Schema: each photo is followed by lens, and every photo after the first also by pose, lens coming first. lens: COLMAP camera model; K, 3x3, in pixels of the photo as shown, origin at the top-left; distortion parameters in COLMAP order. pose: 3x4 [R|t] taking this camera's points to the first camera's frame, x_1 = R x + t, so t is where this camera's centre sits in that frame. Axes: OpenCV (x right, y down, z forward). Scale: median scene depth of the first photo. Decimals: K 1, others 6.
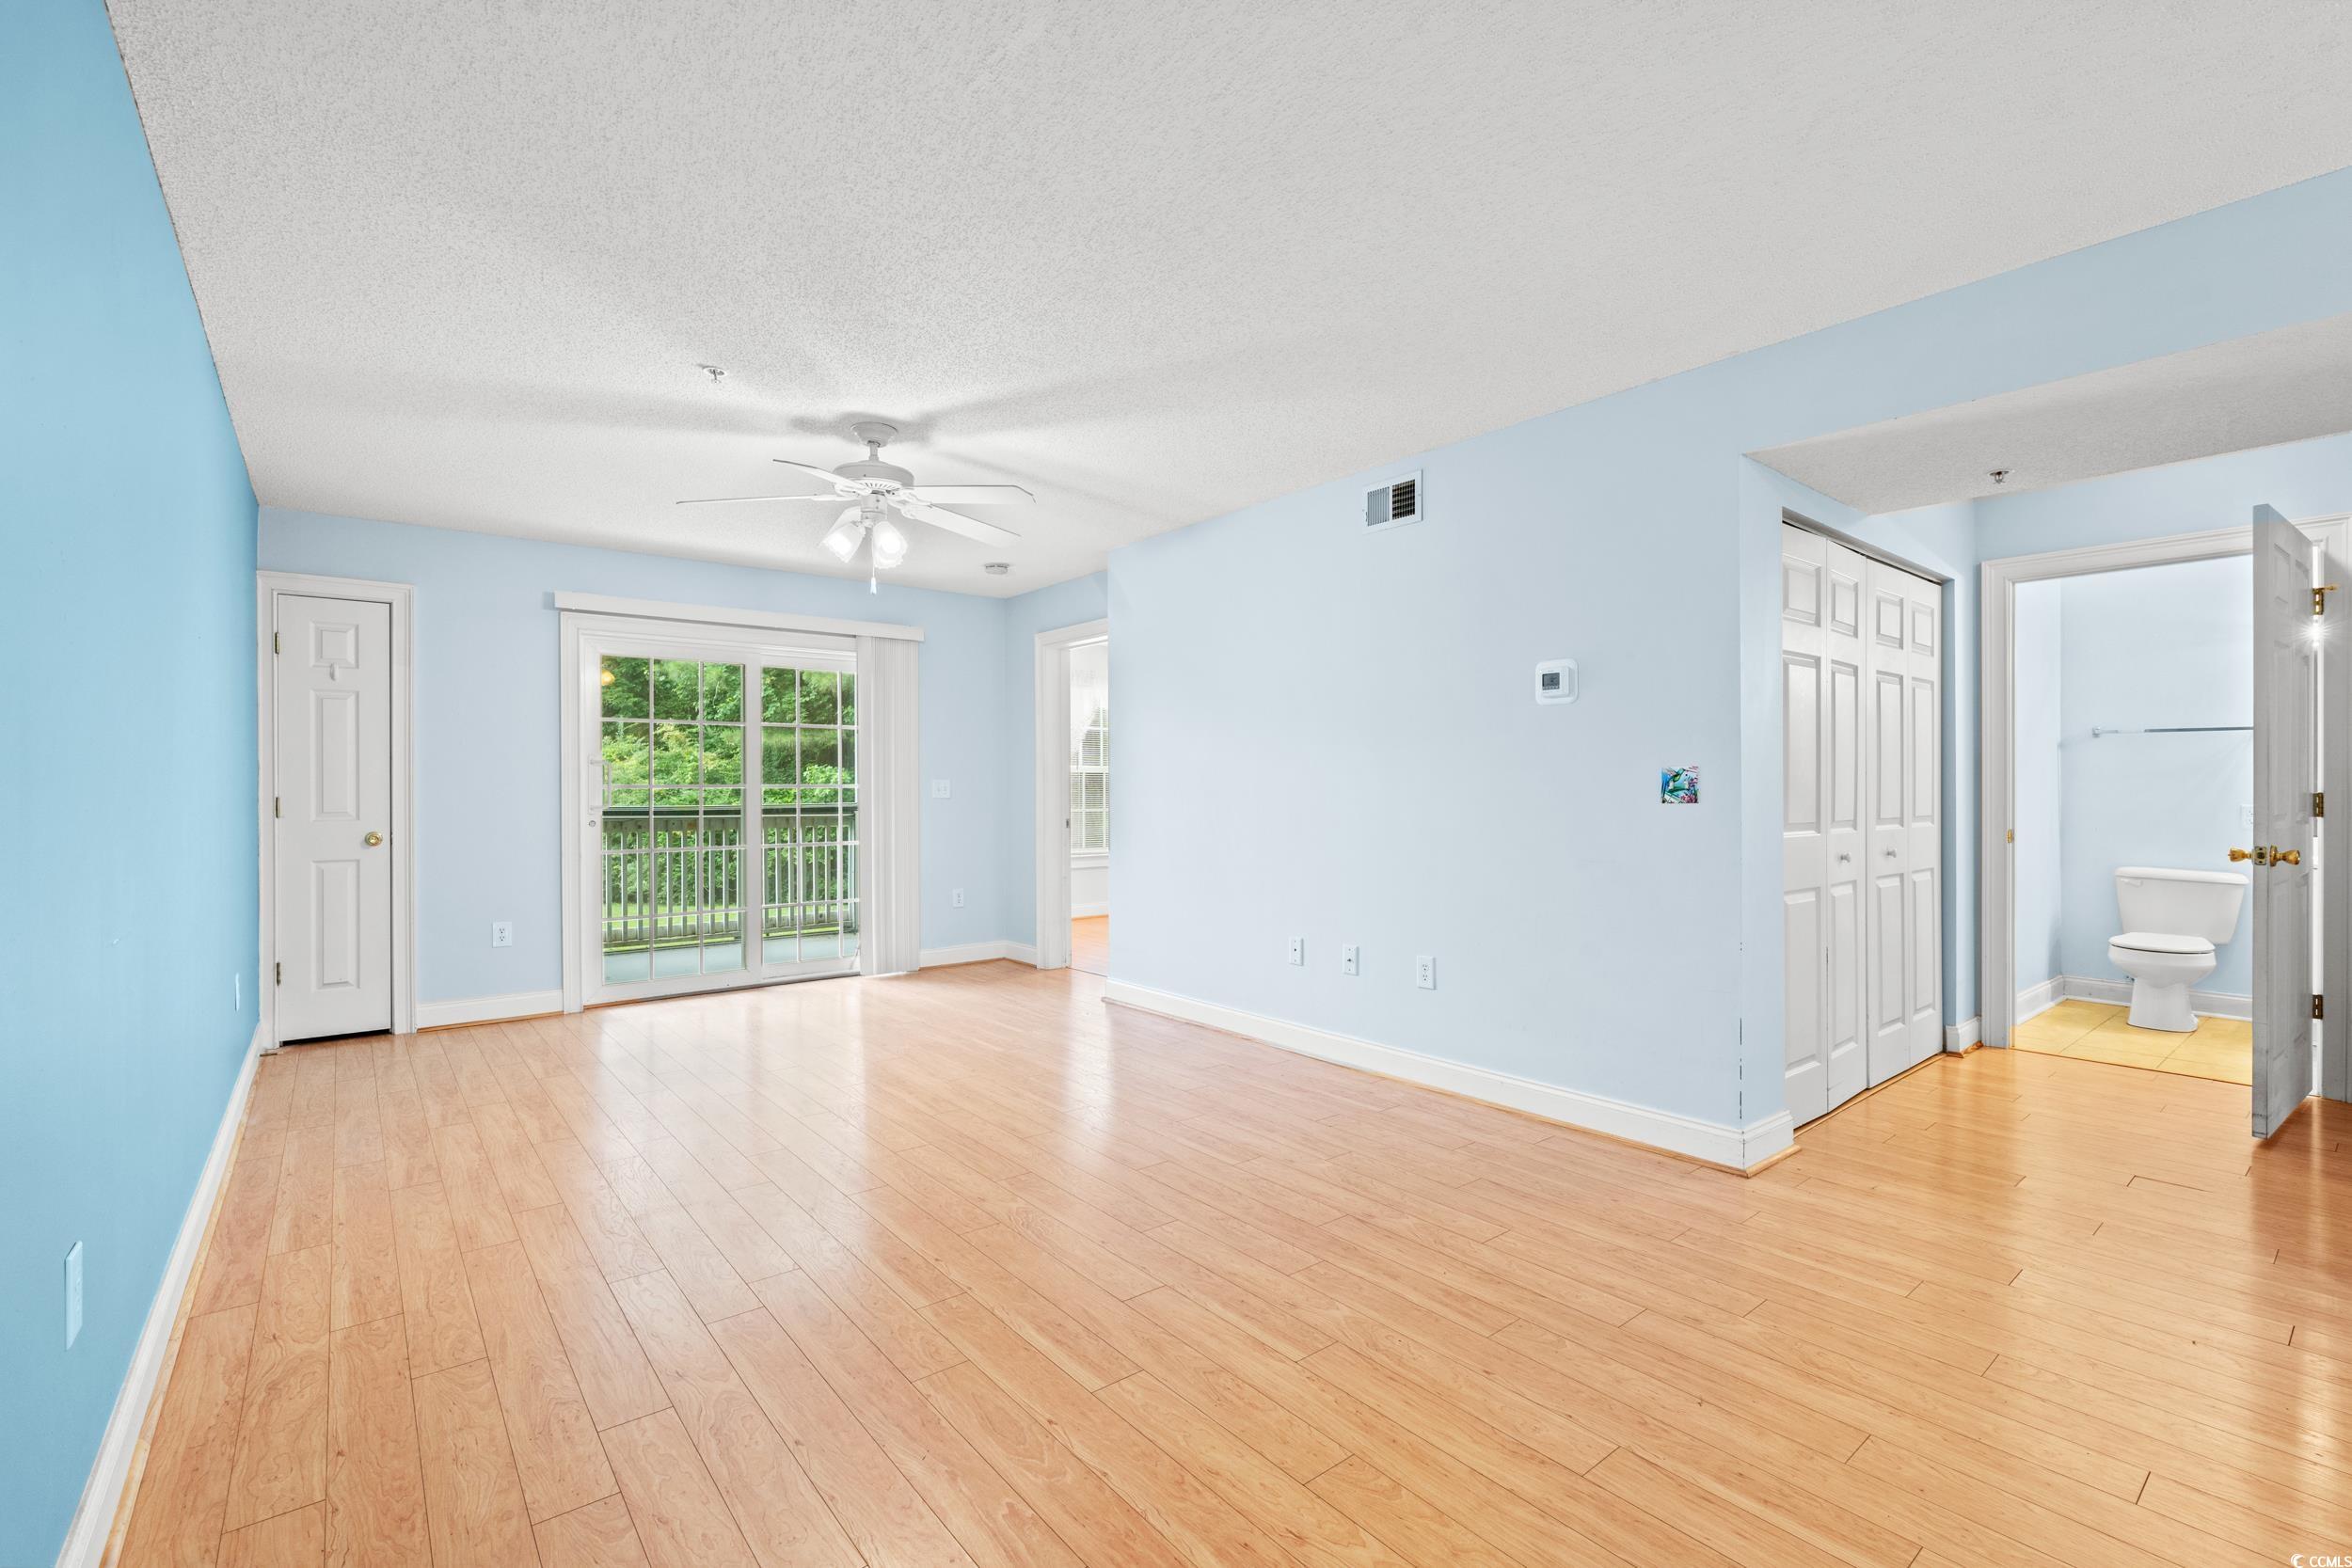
lens RADIAL K [[1028.7, 0, 1176.0], [0, 1028.7, 784.0], [0, 0, 1]] dist [-0.002615, -0.000548]
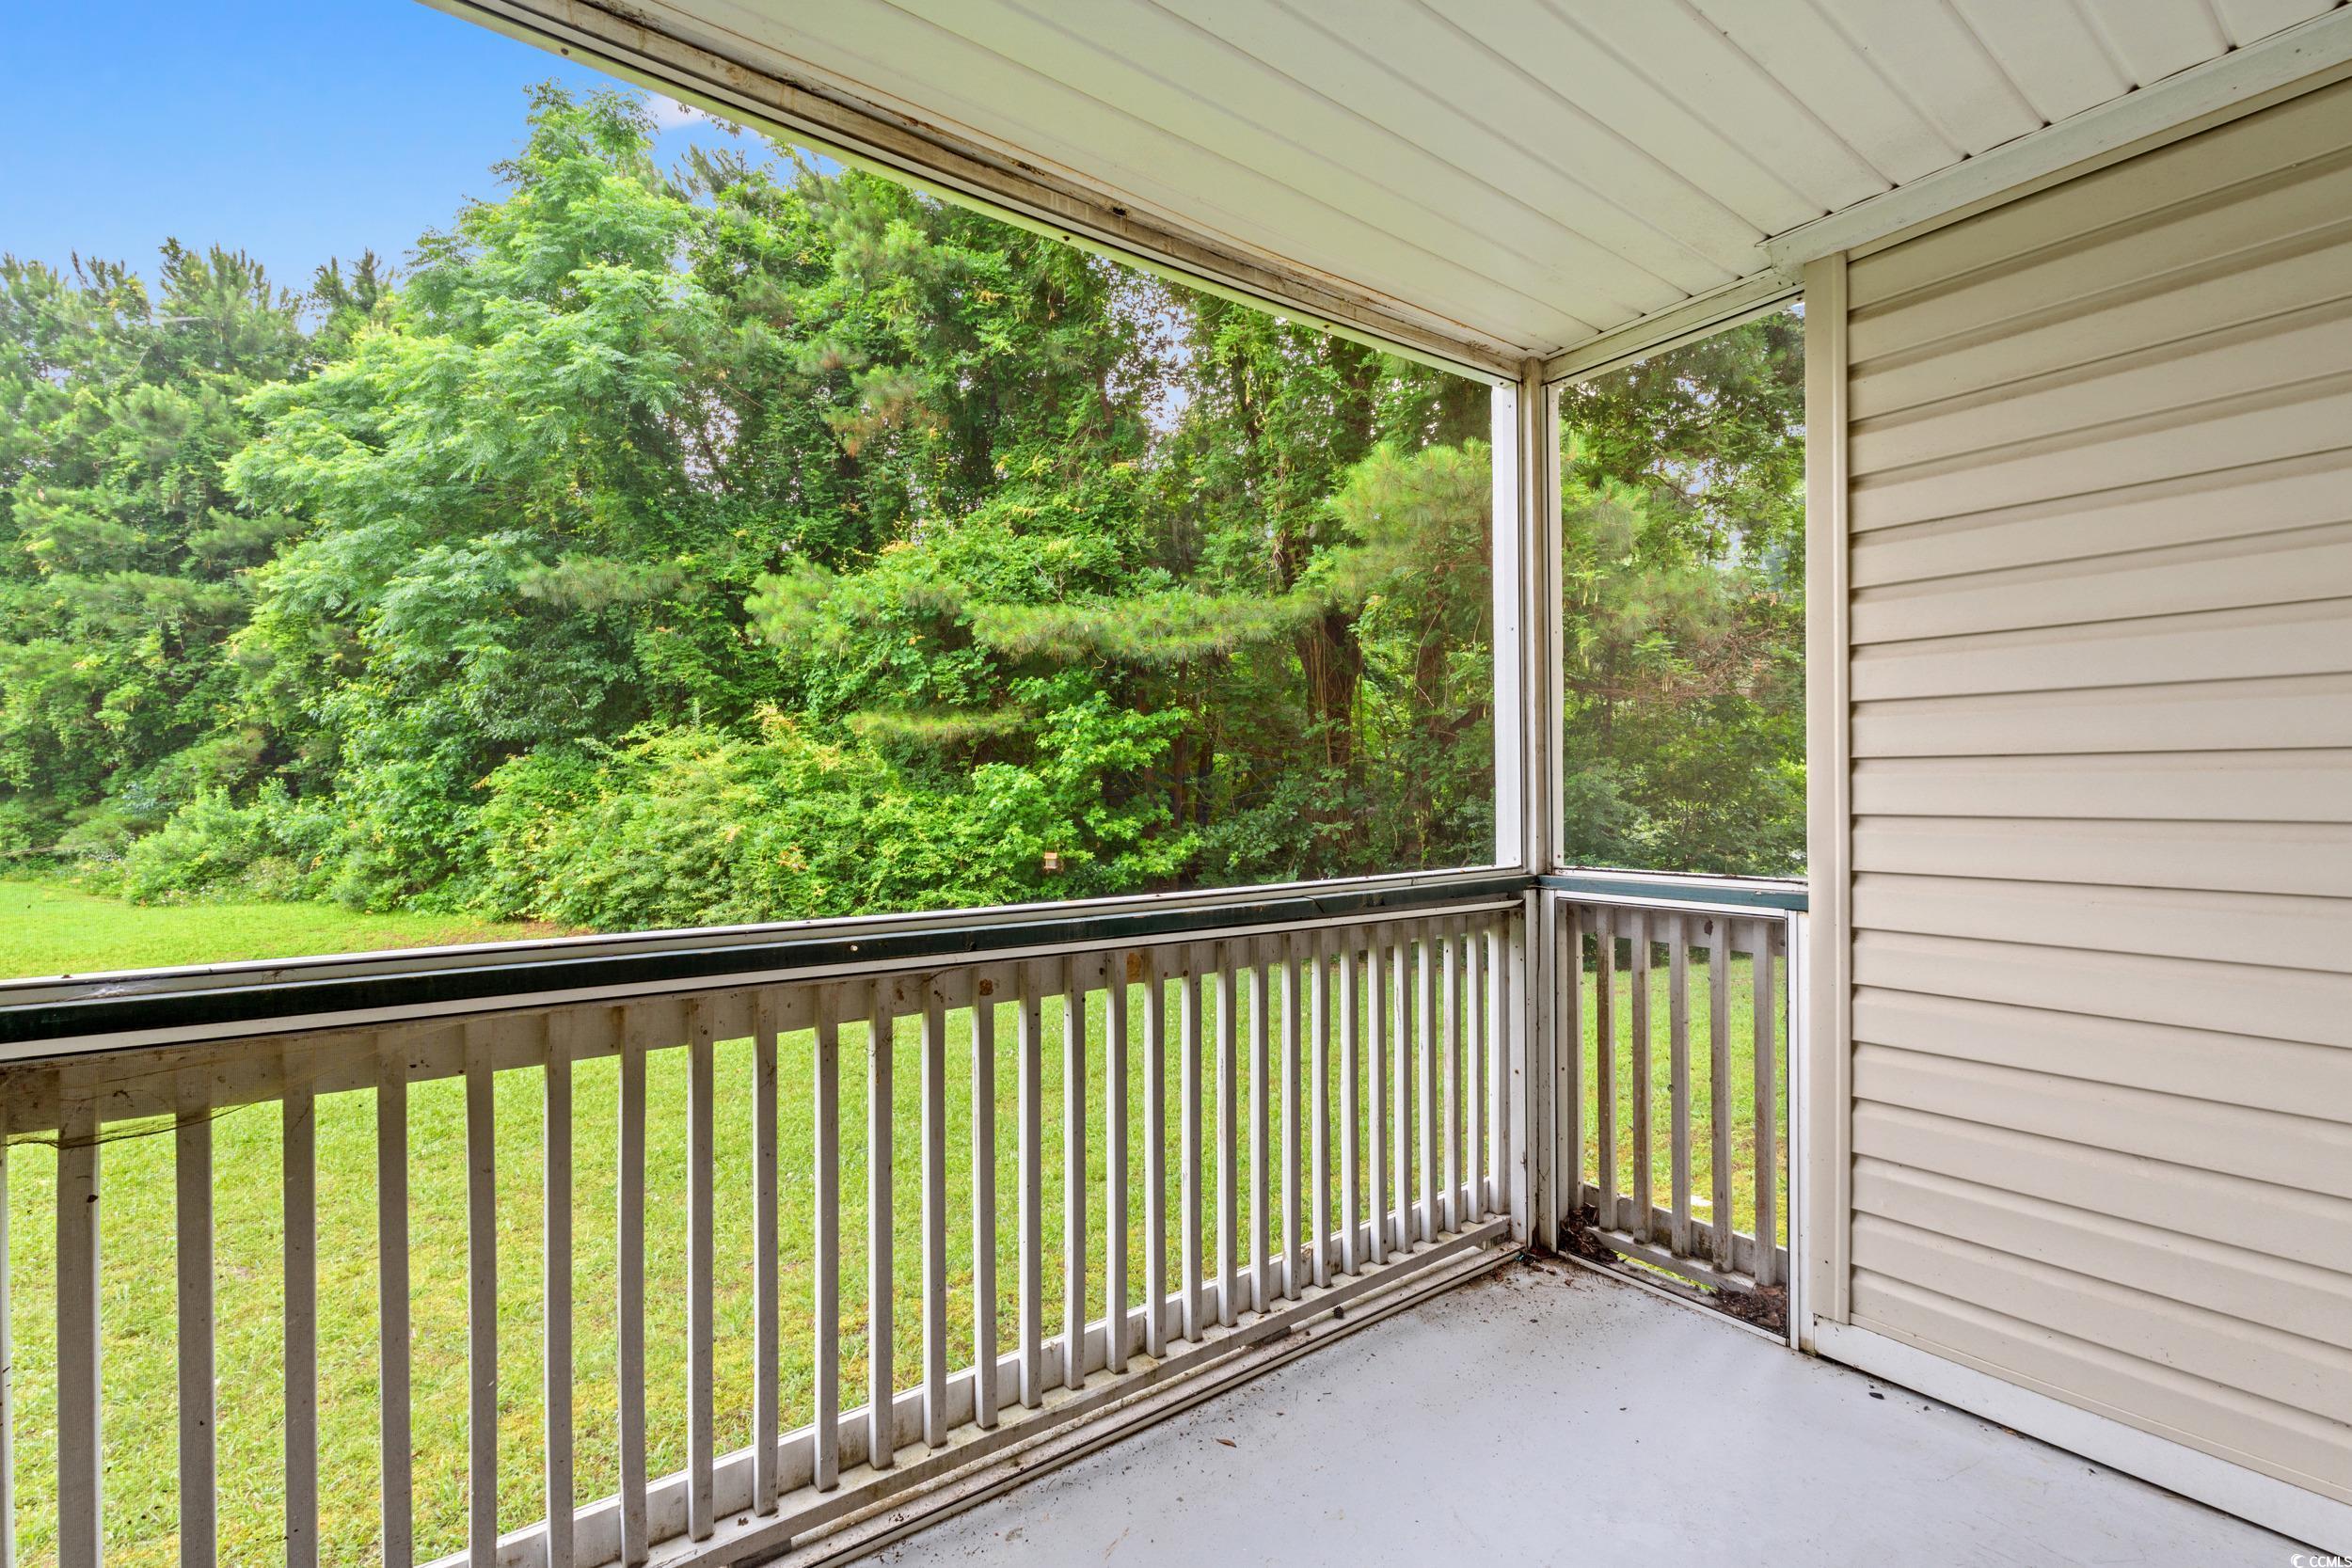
lens RADIAL K [[1036.9, 0, 1172.3], [0, 1036.9, 785.0], [0, 0, 1]] dist [-0.004011, -0.000530]
pose [[0.999376, -0.003610, -0.035137, -0.950749], [0.003628, 0.999993, 0.000444, -0.017023], [0.035136, -0.000571, 0.999382, 1.491317]]
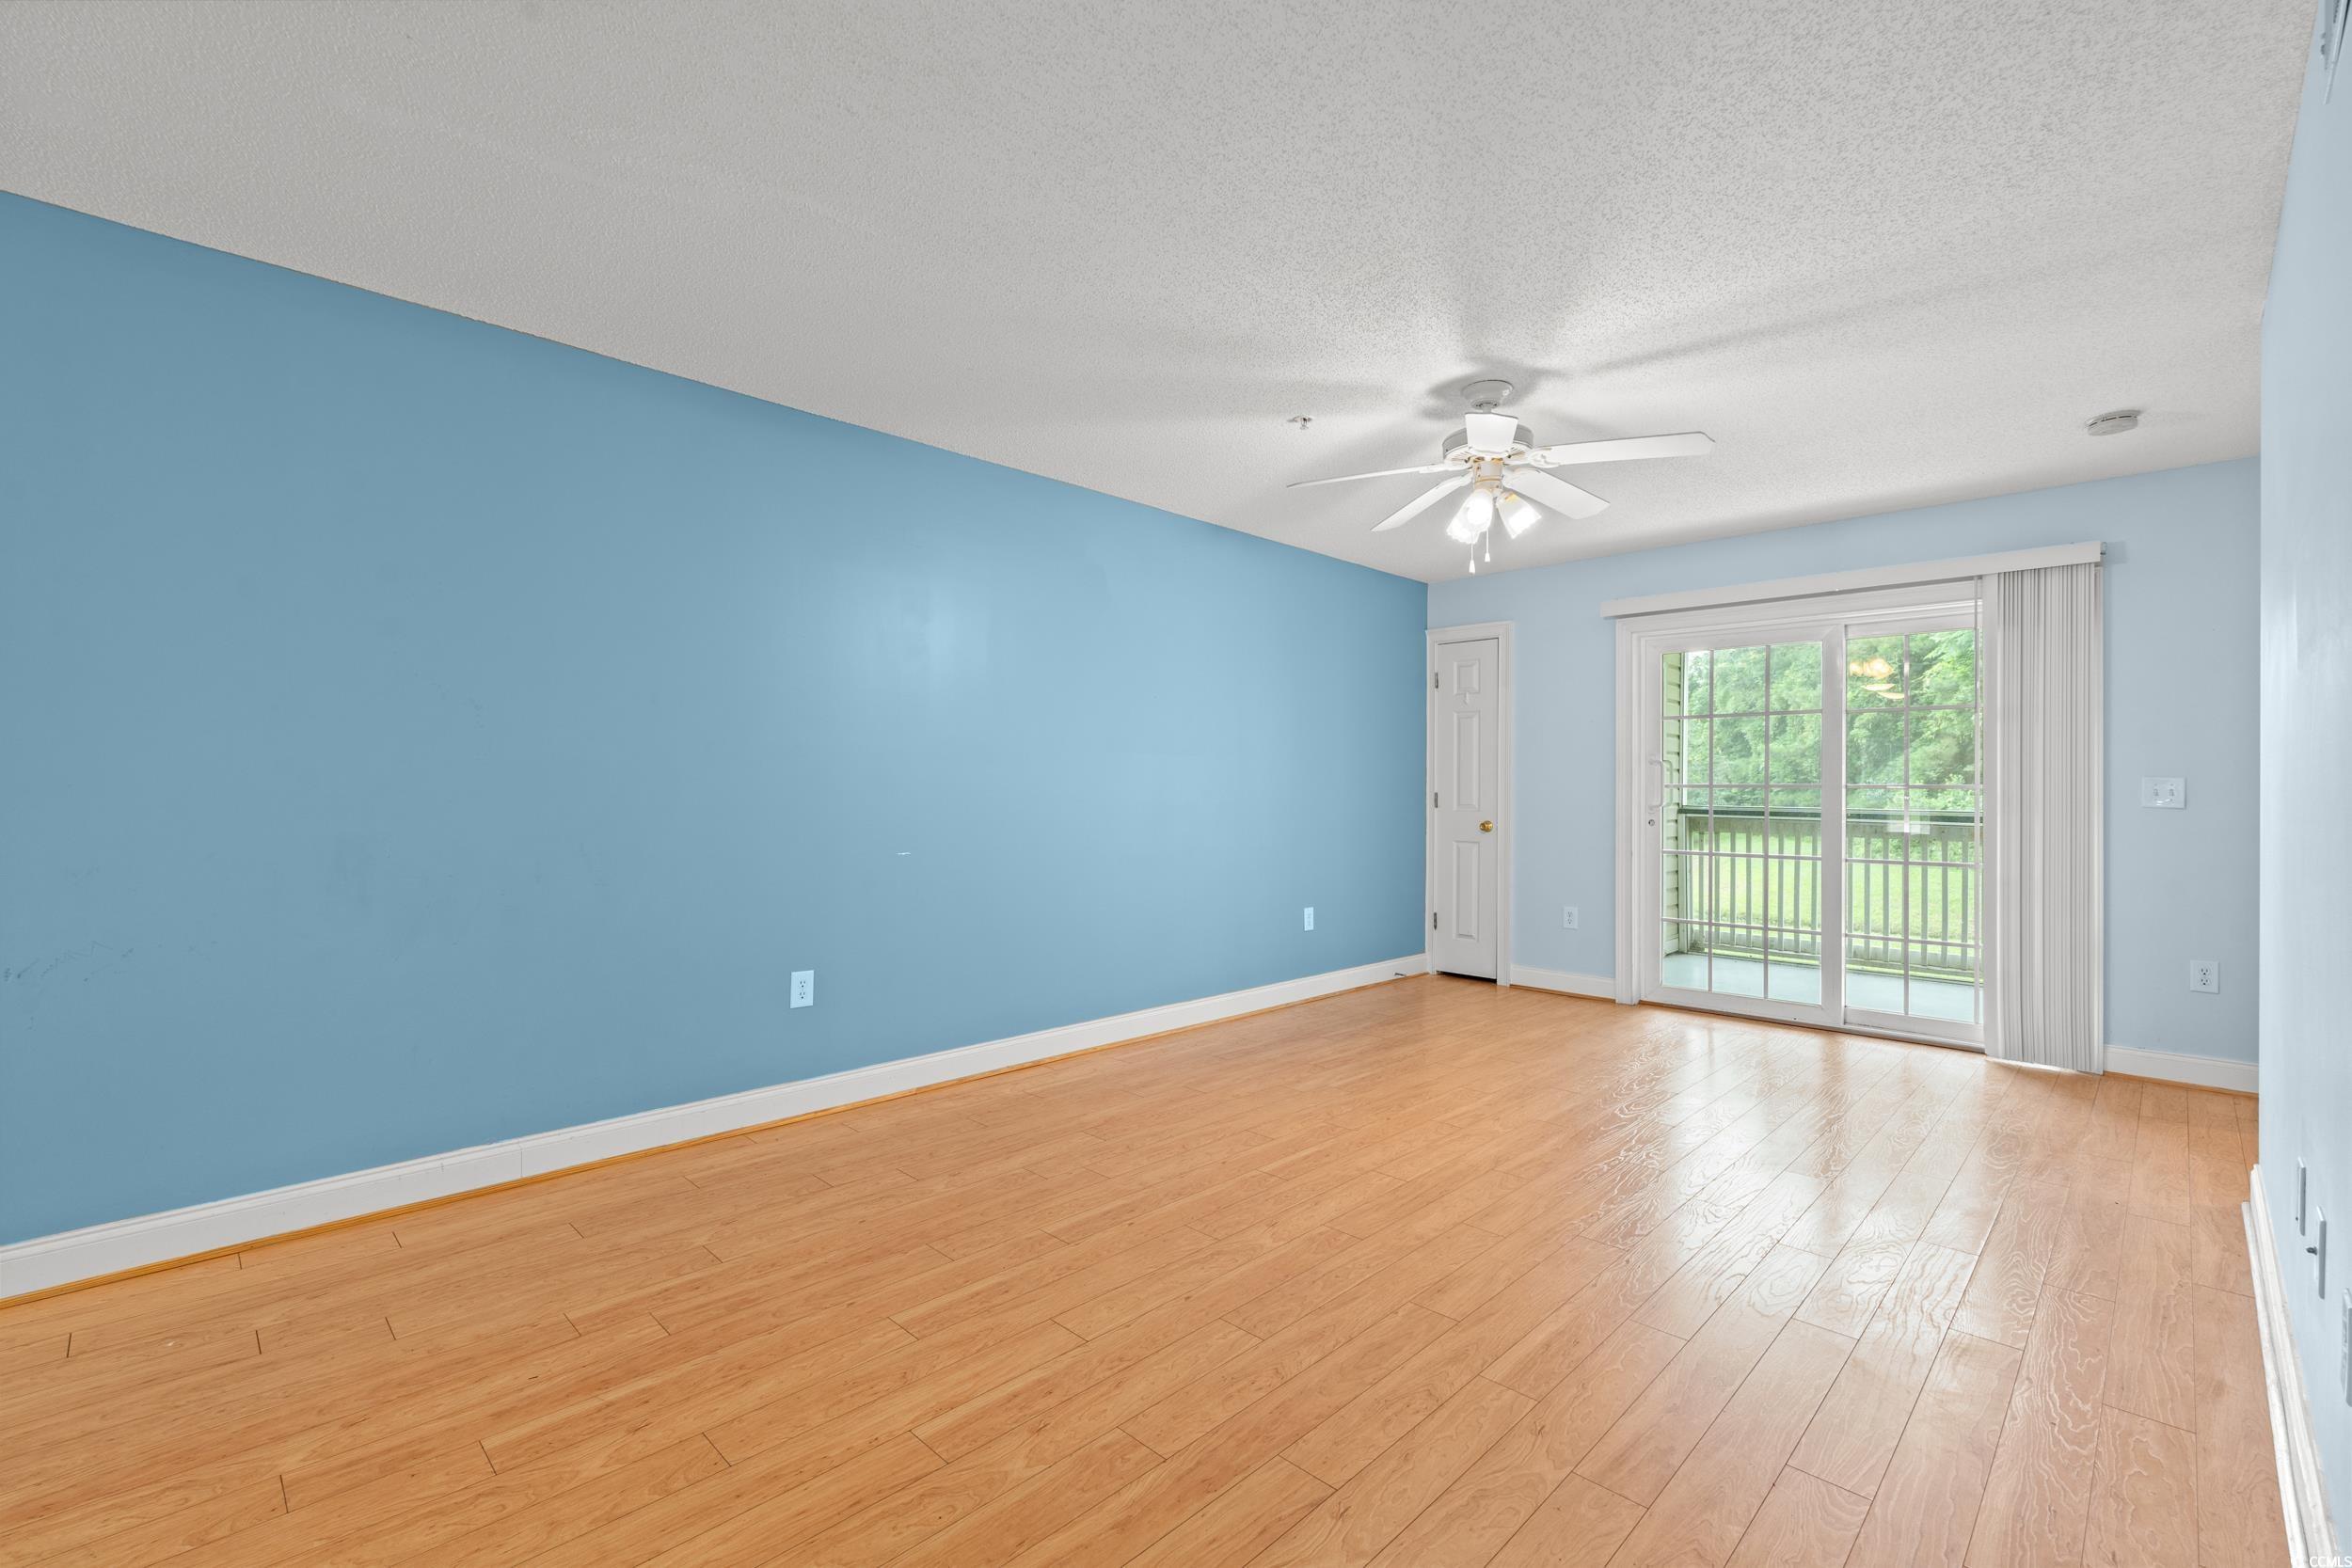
lens RADIAL K [[1030.1, 0, 1176.0], [0, 1030.1, 784.0], [0, 0, 1]] dist [-0.000140, 0.000041]
pose [[0.111305, 0.002497, -0.993783, 0.574485], [-0.004200, 0.999989, 0.002042, 0.000565], [0.993777, 0.003947, 0.111315, 0.631364]]
